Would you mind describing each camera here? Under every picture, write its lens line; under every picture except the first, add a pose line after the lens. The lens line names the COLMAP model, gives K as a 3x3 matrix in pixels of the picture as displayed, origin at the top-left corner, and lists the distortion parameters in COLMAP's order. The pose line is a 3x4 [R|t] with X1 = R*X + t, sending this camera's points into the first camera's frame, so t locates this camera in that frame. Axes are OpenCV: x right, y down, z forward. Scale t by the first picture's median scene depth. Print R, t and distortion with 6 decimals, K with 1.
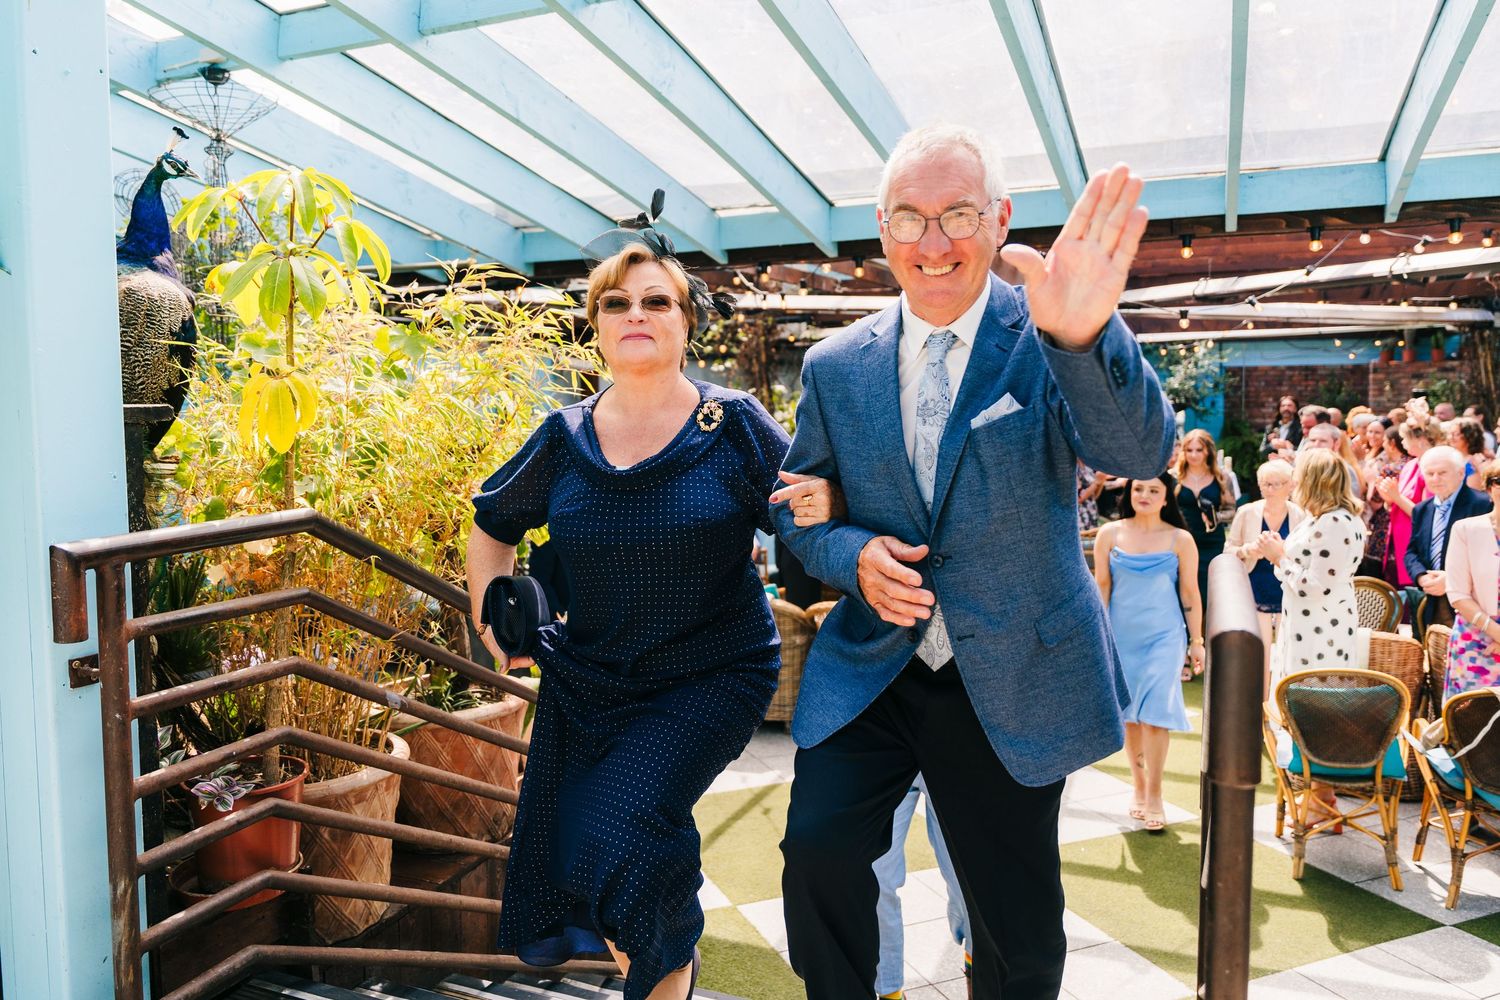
lens RADIAL K [[1065.4, 0, 763.2], [0, 1065.4, 493.6], [0, 0, 1]] dist [0.003903, -0.012321]
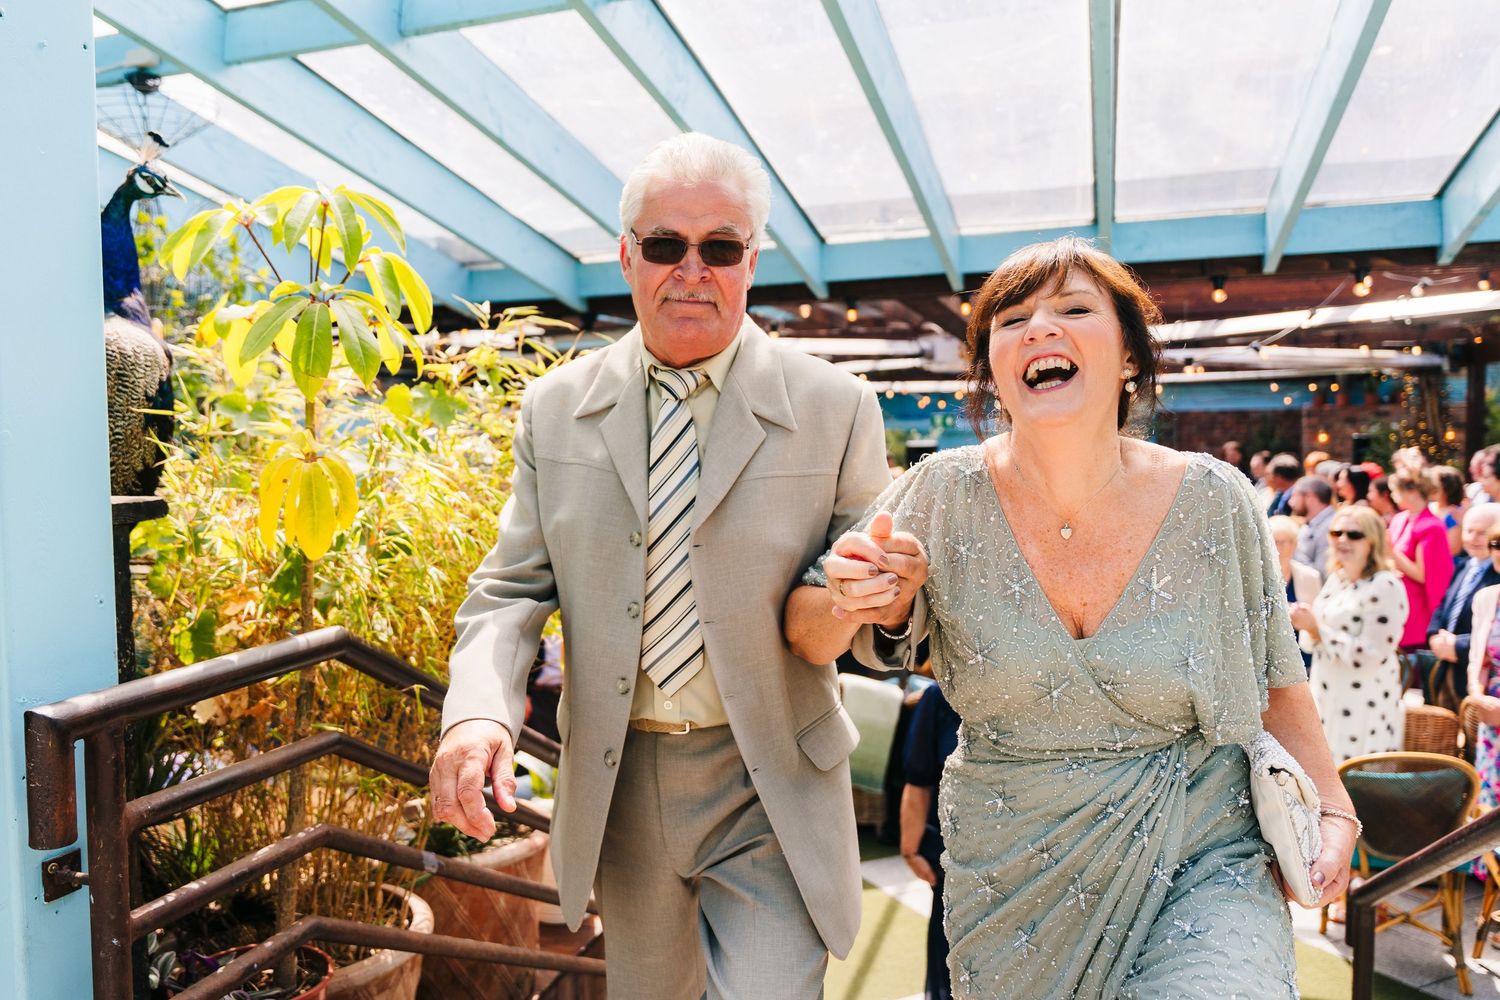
lens RADIAL K [[1051.9, 0, 660.0], [0, 1051.9, 511.9], [0, 0, 1]] dist [0.000499, -0.006147]
pose [[0.998454, -0.006913, 0.055156, -0.164813], [0.007709, 0.999869, -0.014234, -0.039608], [-0.055051, 0.014637, 0.998376, 0.160879]]
